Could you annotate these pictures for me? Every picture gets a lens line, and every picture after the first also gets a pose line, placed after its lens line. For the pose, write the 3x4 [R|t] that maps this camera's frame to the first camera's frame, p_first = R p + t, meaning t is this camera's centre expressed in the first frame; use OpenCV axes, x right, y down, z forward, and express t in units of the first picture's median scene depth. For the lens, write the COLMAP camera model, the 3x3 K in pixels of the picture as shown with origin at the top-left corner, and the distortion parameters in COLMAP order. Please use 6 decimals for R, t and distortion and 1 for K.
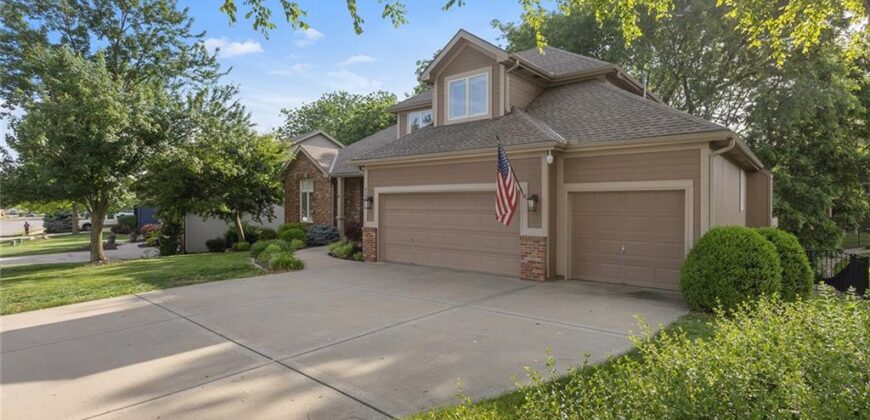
lens RADIAL K [[423.4, 0, 434.1], [0, 423.4, 201.1], [0, 0, 1]] dist [0.028996, 0.000207]
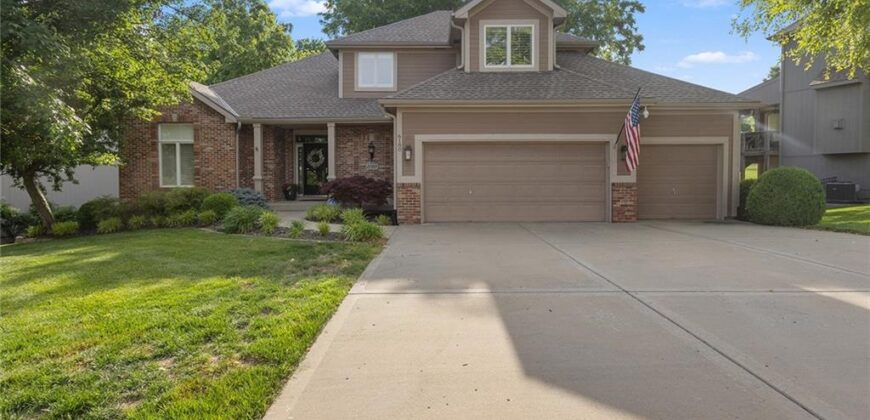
lens RADIAL K [[423.4, 0, 435.8], [0, 423.4, 186.0], [0, 0, 1]] dist [0.028996, 0.000207]
pose [[0.779885, -0.016427, 0.625708, -0.668824], [-0.000894, 0.999625, 0.027358, 0.048132], [-0.625923, -0.021895, 0.779578, 0.342852]]
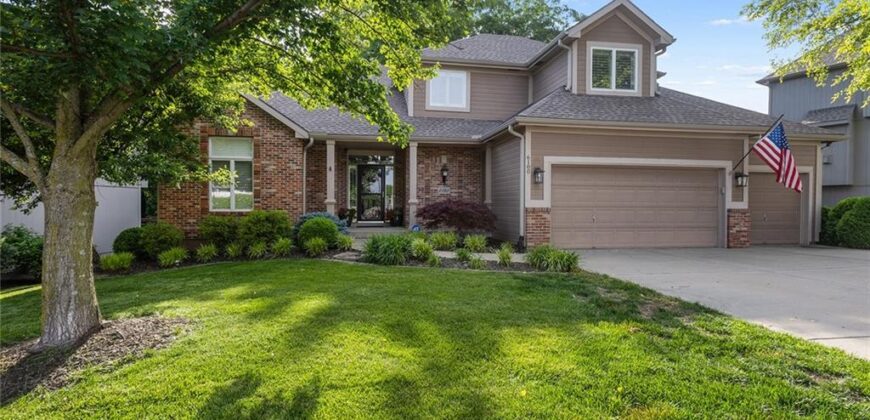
lens RADIAL K [[423.4, 0, 430.5], [0, 423.4, 211.1], [0, 0, 1]] dist [0.028996, 0.000207]
pose [[0.657998, -0.005512, 0.752999, -0.923006], [-0.009990, 0.999821, 0.016049, 0.061726], [-0.752953, -0.018083, 0.657826, 0.677616]]
